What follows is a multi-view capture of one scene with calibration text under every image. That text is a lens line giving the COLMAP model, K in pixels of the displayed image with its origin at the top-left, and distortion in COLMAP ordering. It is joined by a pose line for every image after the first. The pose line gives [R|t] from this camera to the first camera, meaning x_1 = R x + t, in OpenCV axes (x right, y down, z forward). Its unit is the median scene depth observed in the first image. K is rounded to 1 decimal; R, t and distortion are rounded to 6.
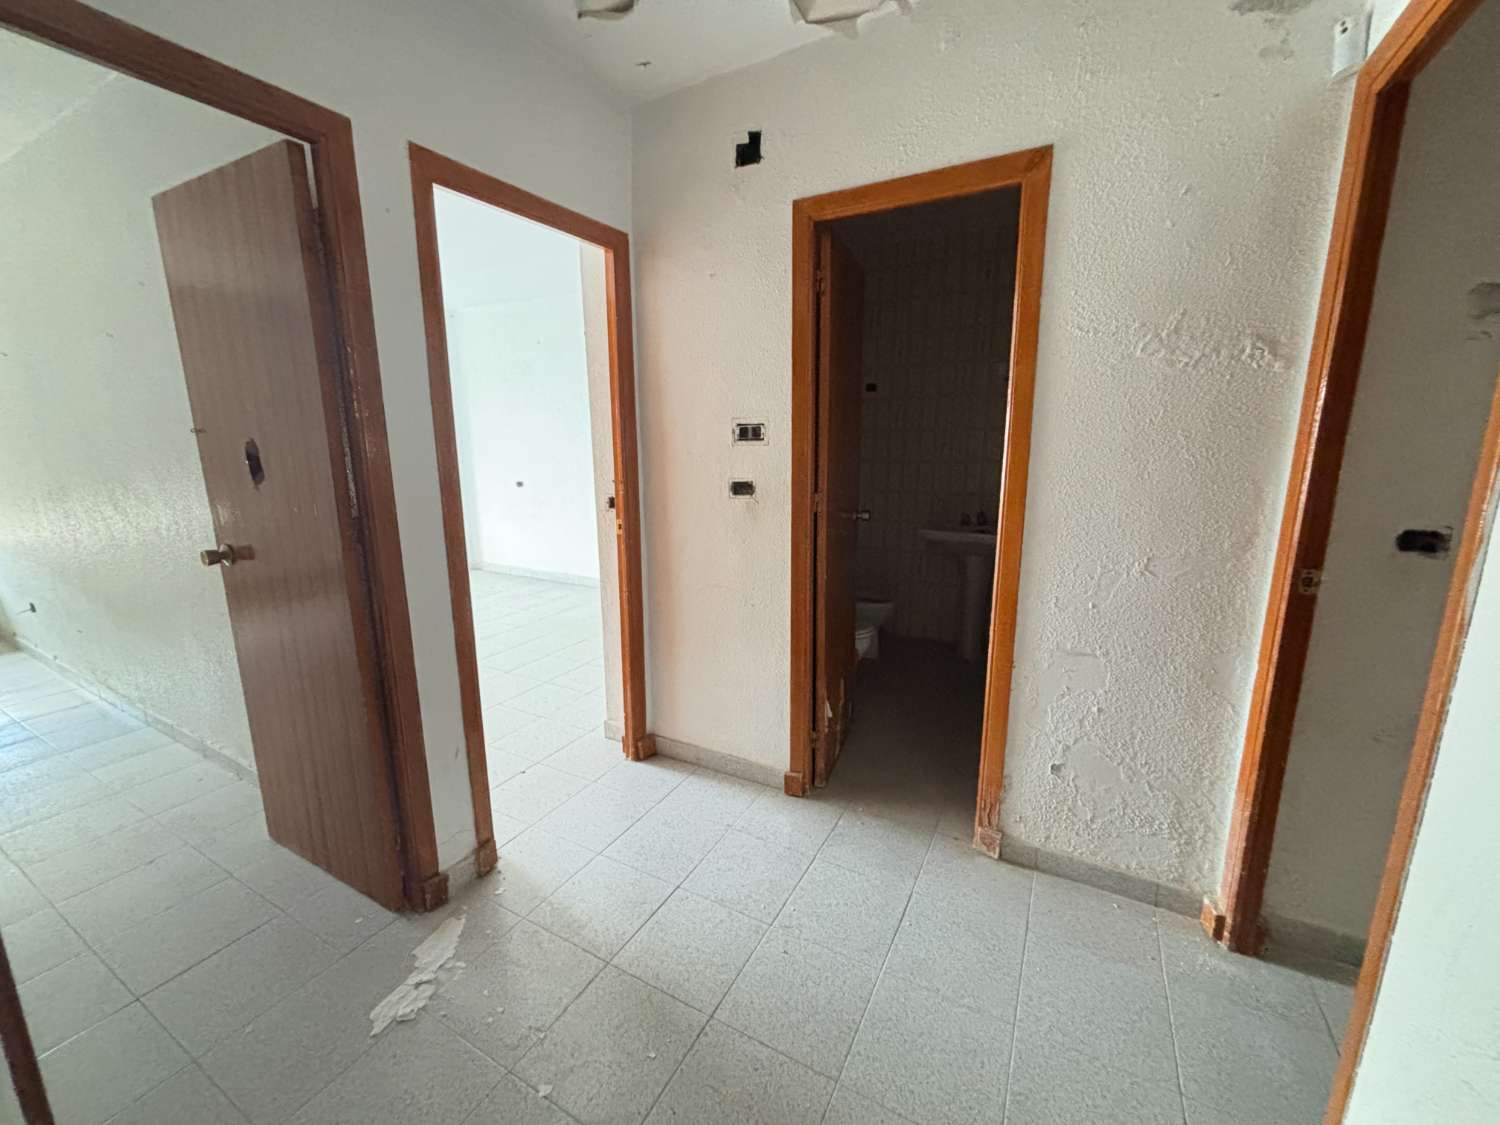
lens RADIAL K [[611.7, 0, 750.0], [0, 611.7, 562.5], [0, 0, 1]] dist [0.025786, 0.000028]
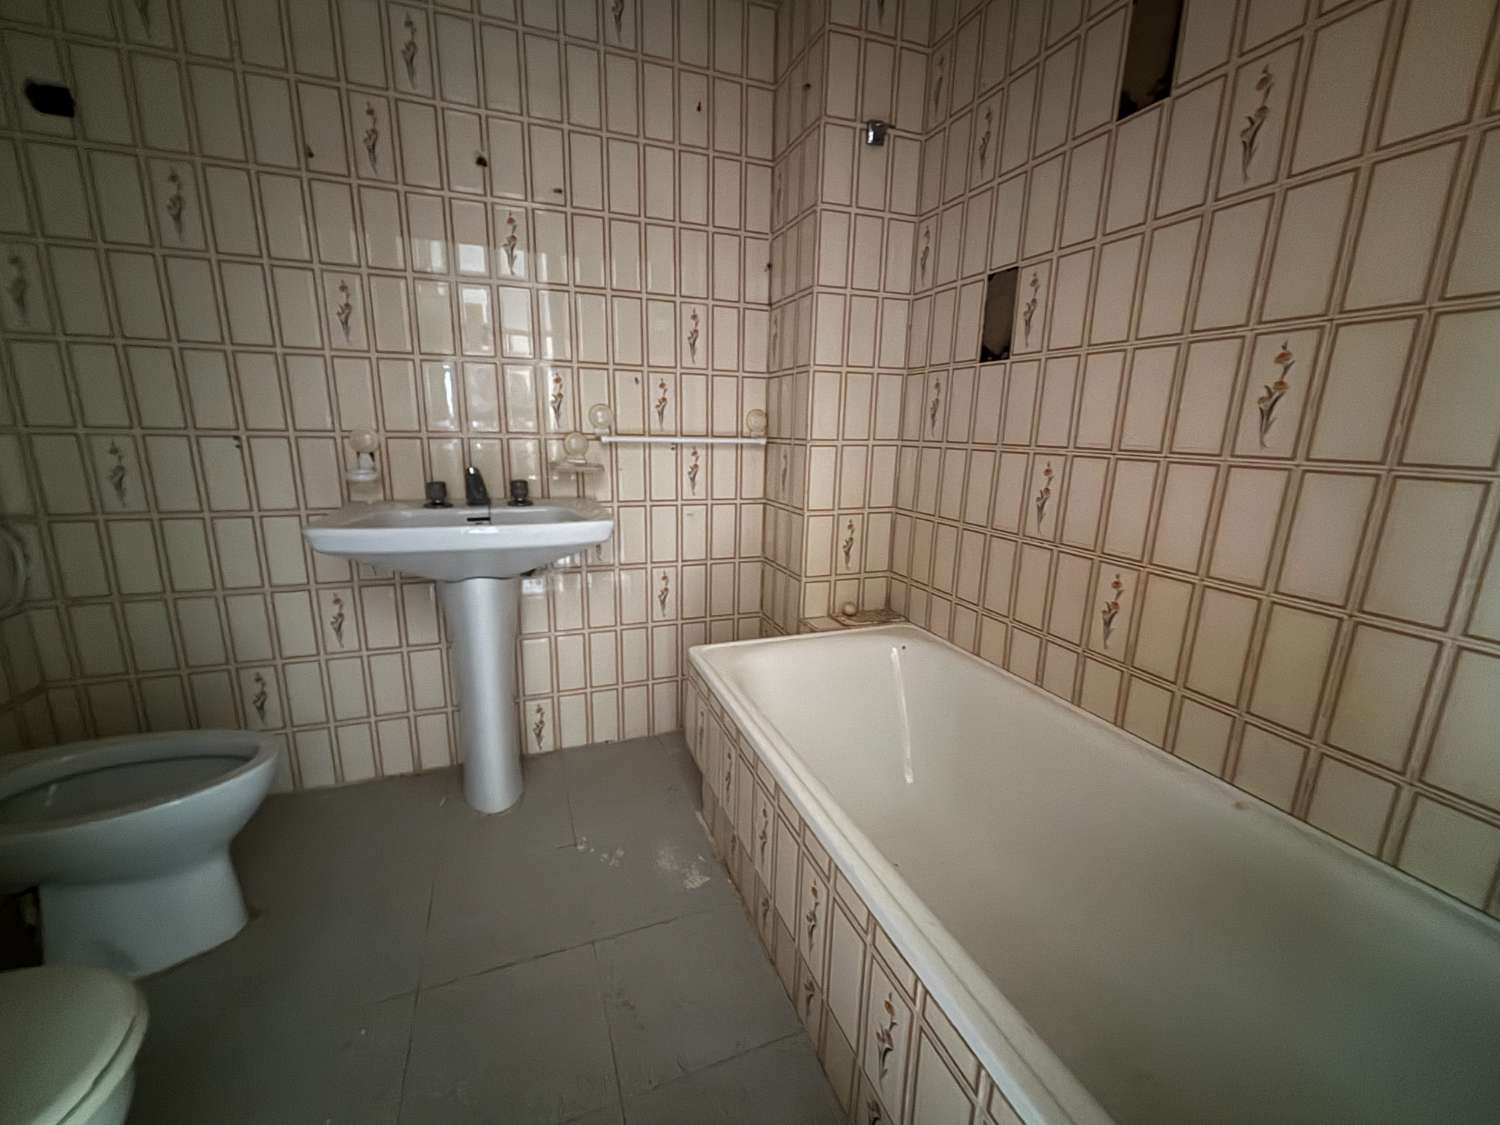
lens RADIAL K [[611.7, 0, 750.0], [0, 611.7, 562.5], [0, 0, 1]] dist [0.025786, 0.000028]
pose [[0.646876, -0.140591, 0.749524, 0.152423], [0.119166, 0.989421, 0.082742, -0.029074], [-0.753227, 0.035794, 0.656786, 0.526529]]
